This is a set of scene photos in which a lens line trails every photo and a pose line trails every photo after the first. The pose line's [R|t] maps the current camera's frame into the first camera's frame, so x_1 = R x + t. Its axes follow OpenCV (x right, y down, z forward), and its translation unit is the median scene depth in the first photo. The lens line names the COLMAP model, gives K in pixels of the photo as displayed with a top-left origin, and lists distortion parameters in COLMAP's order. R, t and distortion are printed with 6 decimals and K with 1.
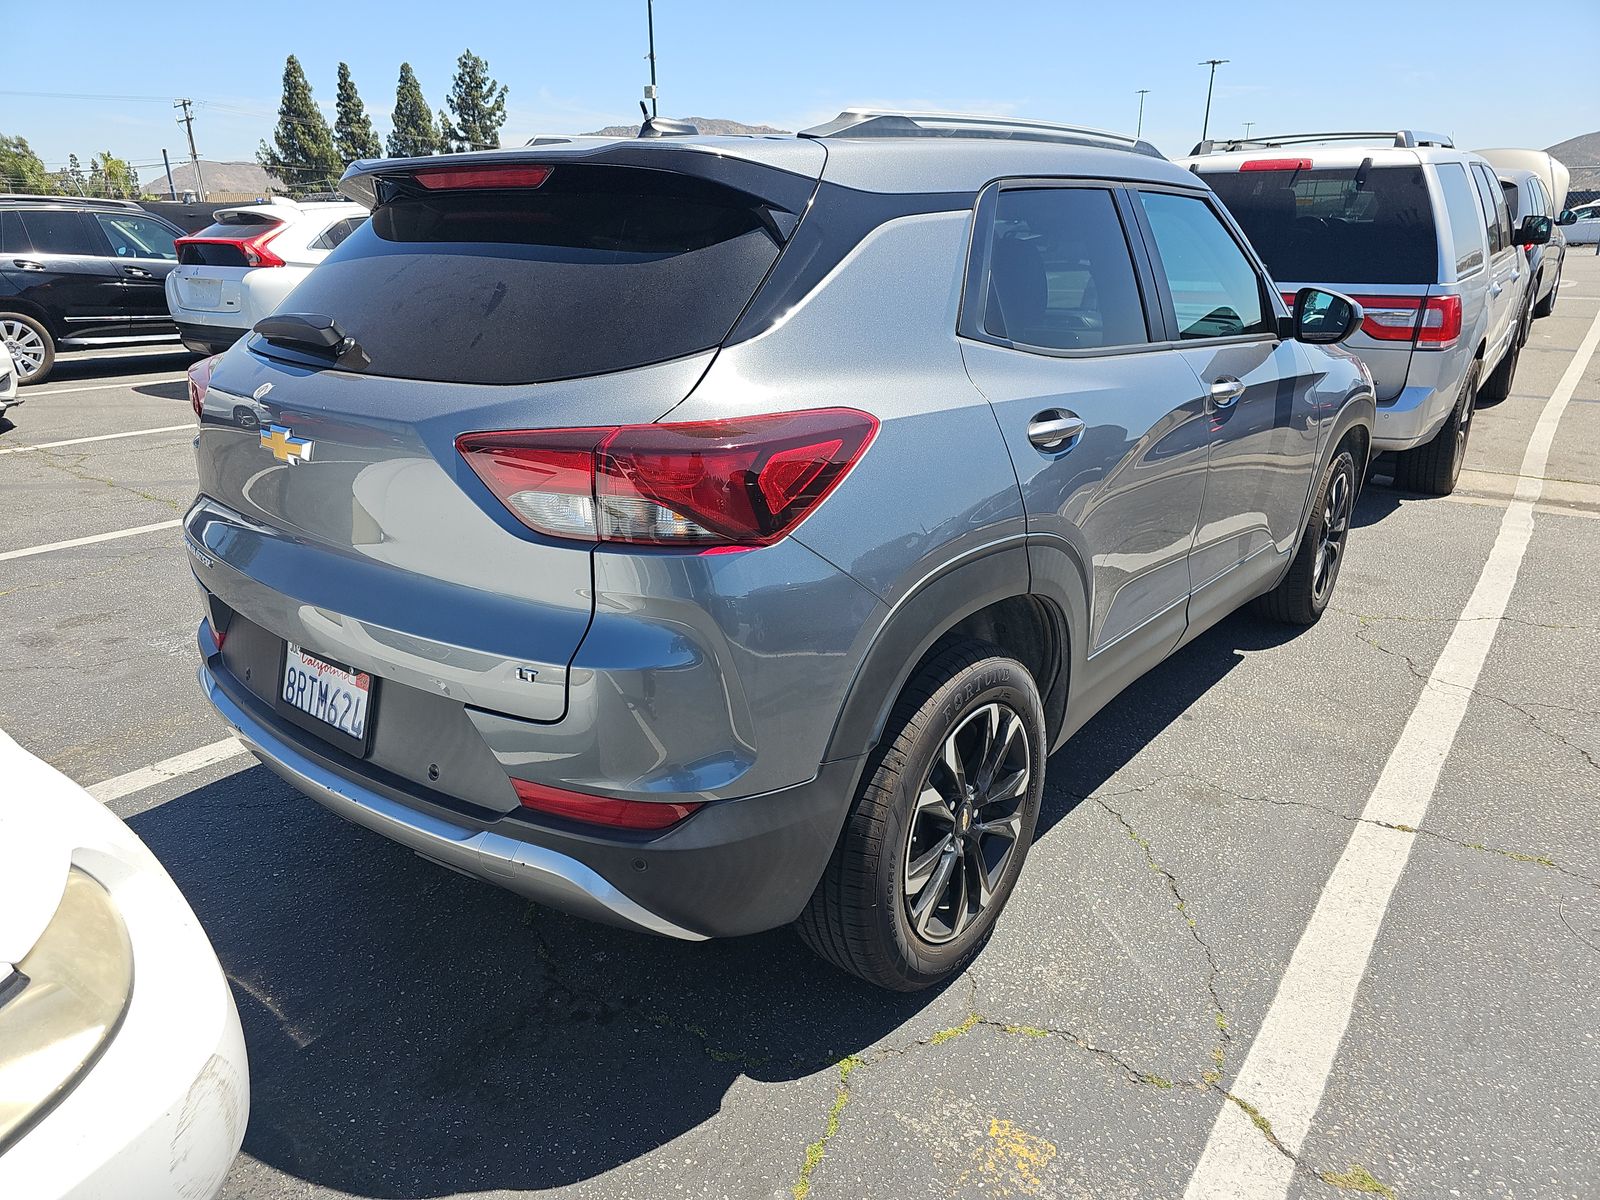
lens RADIAL K [[1003.2, 0, 800.0], [0, 1003.2, 600.0], [0, 0, 1]] dist [0.008146, -0.000275]
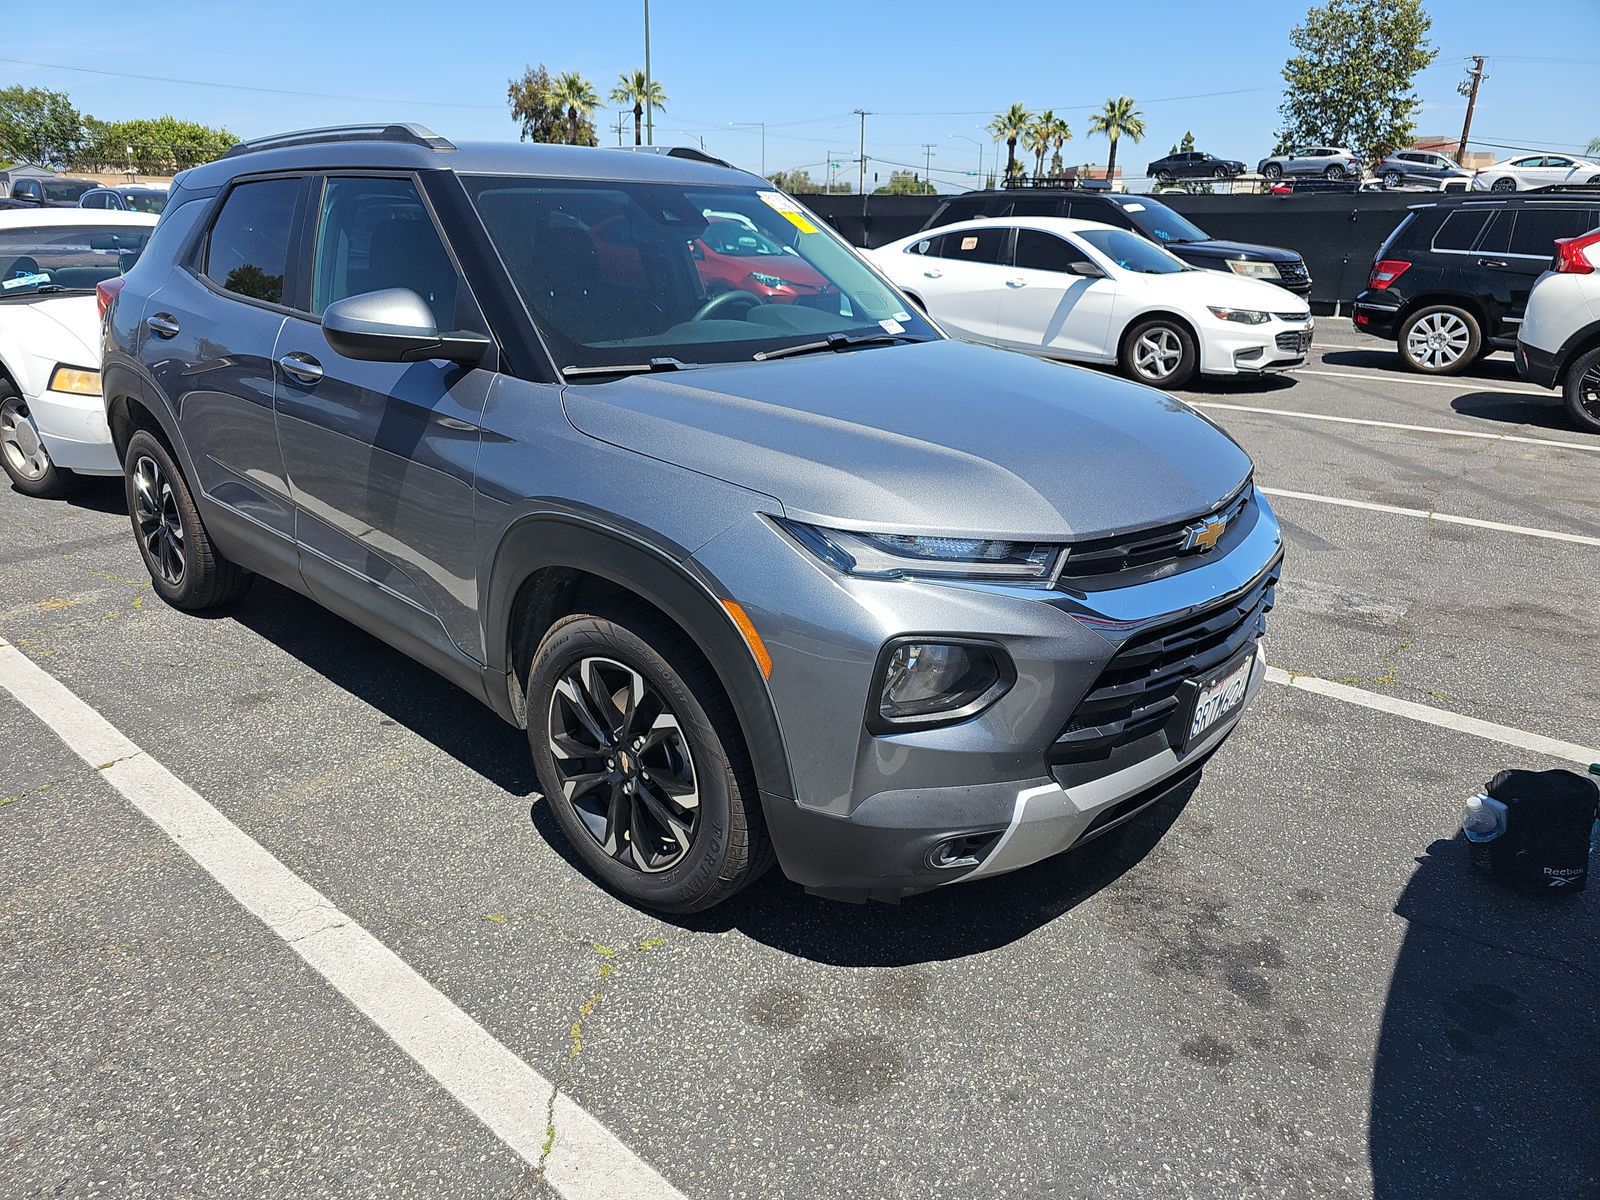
lens RADIAL K [[1003.2, 0, 800.0], [0, 1003.2, 600.0], [0, 0, 1]] dist [0.008146, -0.000275]
pose [[-0.010949, 0.355388, -0.934655, 0.382376], [-0.362149, 0.869846, 0.334987, -0.136789], [0.932056, 0.342152, 0.119179, 0.375533]]
